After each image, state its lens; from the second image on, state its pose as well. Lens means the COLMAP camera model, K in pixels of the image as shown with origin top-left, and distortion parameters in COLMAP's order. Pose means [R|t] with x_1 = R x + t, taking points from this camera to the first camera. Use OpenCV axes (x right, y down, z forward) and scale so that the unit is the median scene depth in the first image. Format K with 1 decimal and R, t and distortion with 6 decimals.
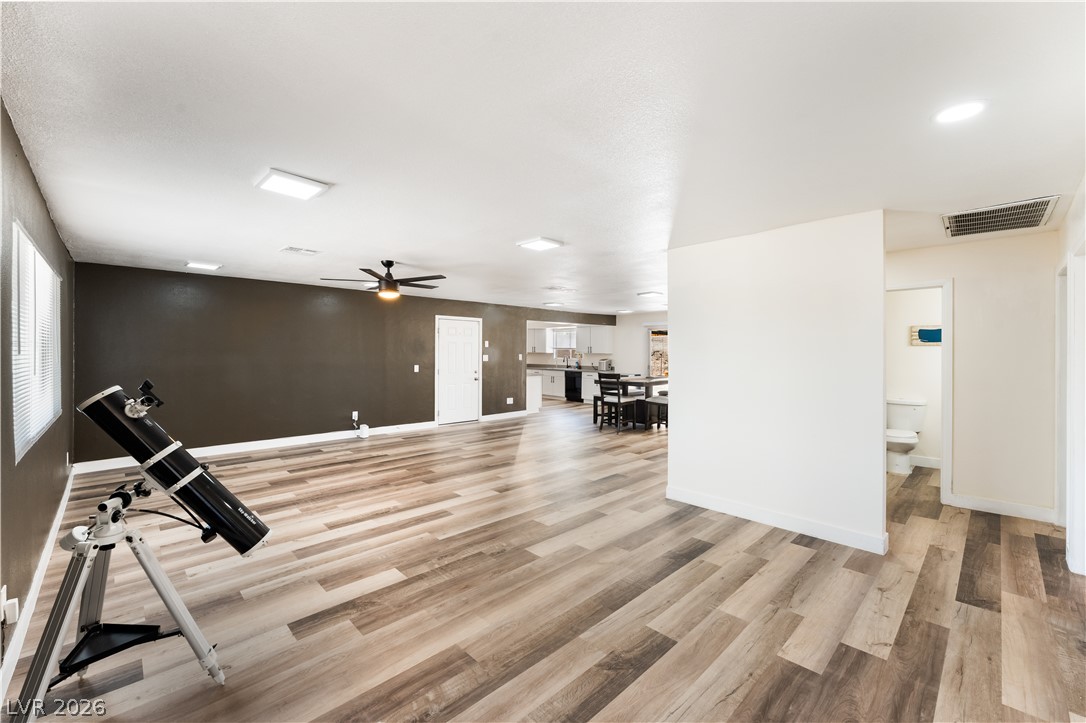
lens RADIAL K [[437.2, 0, 568.9], [0, 437.2, 355.5], [0, 0, 1]] dist [-0.000656, -0.000015]
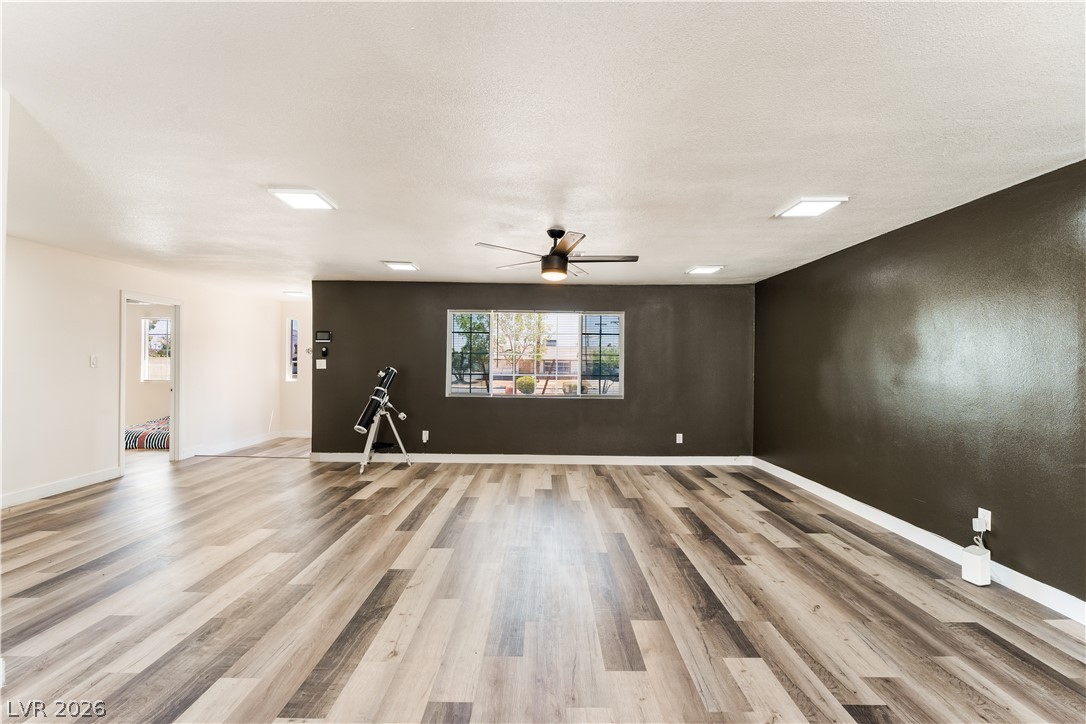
lens RADIAL K [[455.2, 0, 534.9], [0, 455.2, 362.2], [0, 0, 1]] dist [-0.003054, -0.000166]
pose [[-0.750201, -0.014199, -0.661057, 0.120375], [-0.018065, 0.999836, -0.000974, 0.005694], [0.660963, 0.011212, -0.750335, 1.513486]]
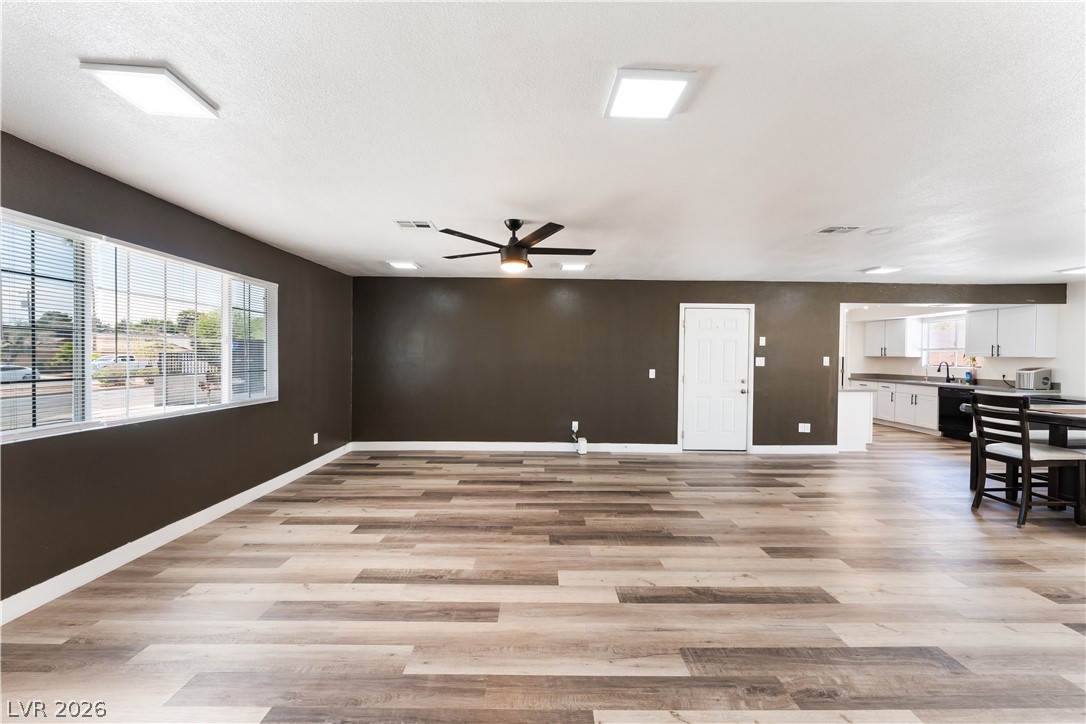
lens RADIAL K [[456.4, 0, 555.0], [0, 456.4, 363.0], [0, 0, 1]] dist [-0.002415, -0.000119]
pose [[0.703424, 0.010573, -0.710692, 0.170780], [-0.010458, 0.999935, 0.004525, 0.014943], [0.710693, 0.004249, 0.703489, 0.501182]]
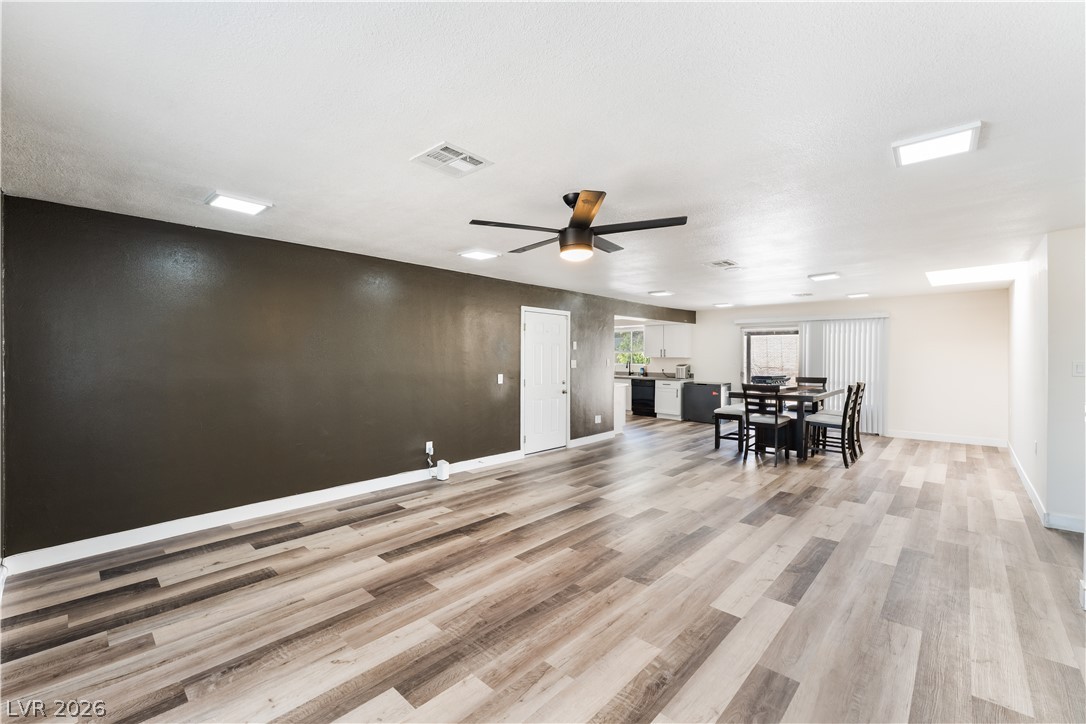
lens RADIAL K [[453.5, 0, 565.5], [0, 453.5, 360.9], [0, 0, 1]] dist [-0.004288, -0.000055]
pose [[0.999407, -0.003086, 0.034305, -0.432605], [0.003021, 0.999994, 0.001946, -0.002084], [-0.034311, -0.001841, 0.999410, 0.396717]]
